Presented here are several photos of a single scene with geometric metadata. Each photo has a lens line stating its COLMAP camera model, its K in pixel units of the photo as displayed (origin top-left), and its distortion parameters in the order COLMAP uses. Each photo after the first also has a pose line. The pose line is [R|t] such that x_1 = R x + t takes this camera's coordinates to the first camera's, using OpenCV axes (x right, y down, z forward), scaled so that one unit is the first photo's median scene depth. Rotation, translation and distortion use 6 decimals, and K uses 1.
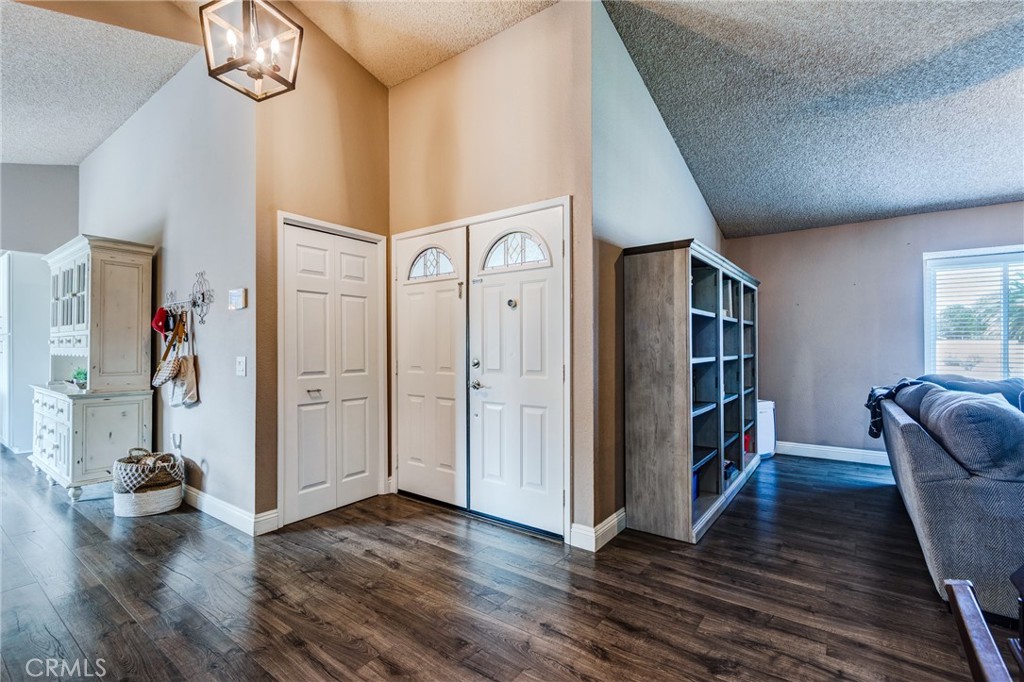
lens RADIAL K [[464.2, 0, 496.2], [0, 464.2, 346.6], [0, 0, 1]] dist [0.009304, -0.004062]
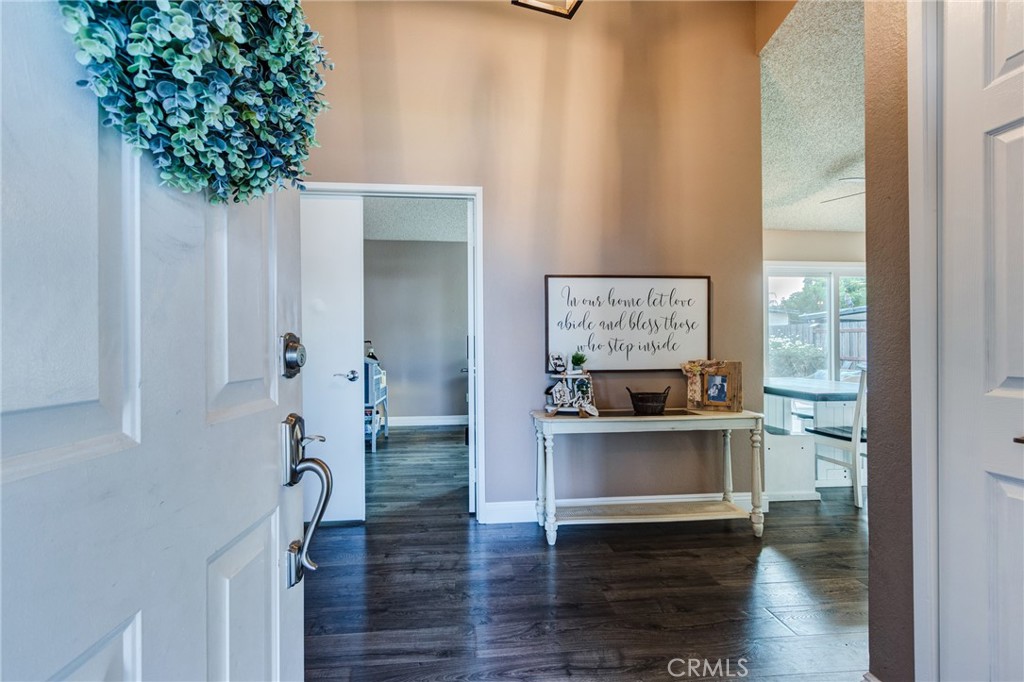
lens RADIAL K [[464.2, 0, 502.0], [0, 464.2, 345.1], [0, 0, 1]] dist [0.009304, -0.004062]
pose [[-0.733190, 0.001842, -0.680021, 0.060226], [0.009294, 0.999930, -0.007311, 0.032121], [0.679960, -0.011680, -0.733156, 1.001912]]
